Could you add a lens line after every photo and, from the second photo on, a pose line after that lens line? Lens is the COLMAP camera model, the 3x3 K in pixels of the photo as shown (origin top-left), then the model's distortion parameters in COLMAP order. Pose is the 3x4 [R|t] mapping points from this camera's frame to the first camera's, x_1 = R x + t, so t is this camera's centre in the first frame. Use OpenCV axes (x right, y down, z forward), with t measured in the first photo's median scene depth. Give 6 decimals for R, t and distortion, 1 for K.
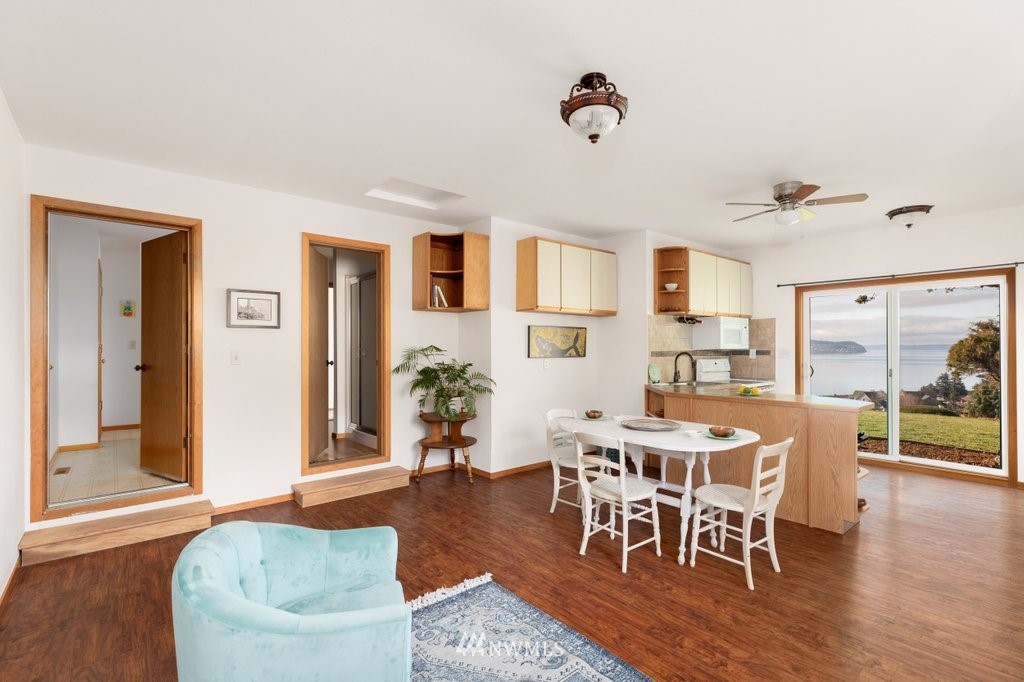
lens RADIAL K [[469.9, 0, 510.4], [0, 469.9, 346.4], [0, 0, 1]] dist [-0.000729, -0.000112]
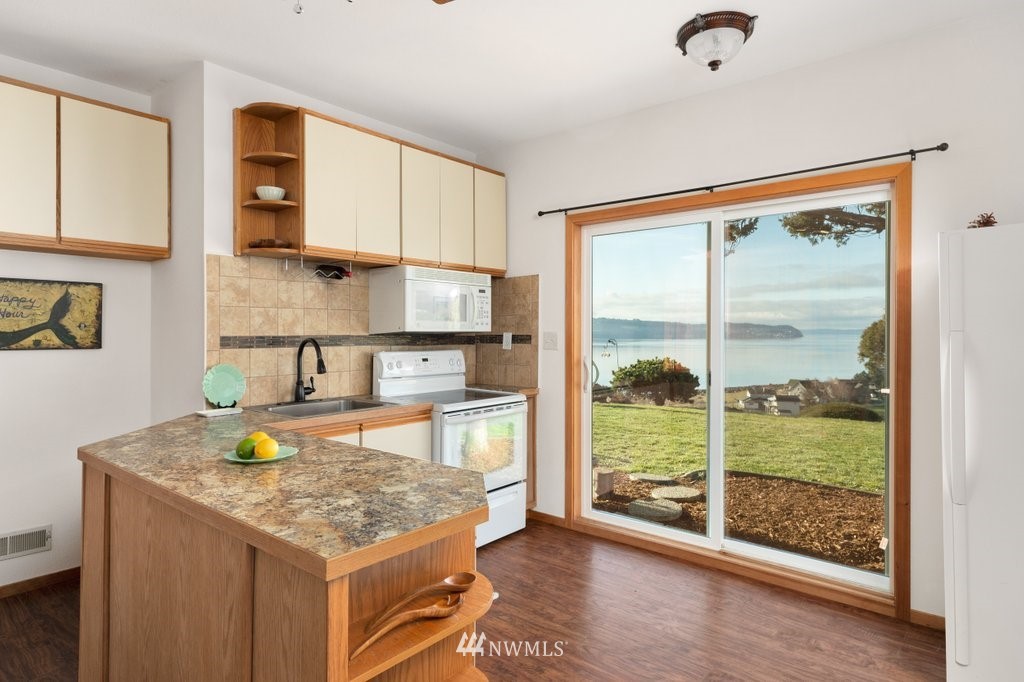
lens RADIAL K [[572.8, 0, 513.2], [0, 572.8, 335.1], [0, 0, 1]] dist [0.002172, 0.000759]
pose [[0.983801, 0.002829, 0.179240, 0.445863], [-0.004674, 0.999940, 0.009870, 0.002459], [-0.179201, -0.010548, 0.983756, 0.385622]]
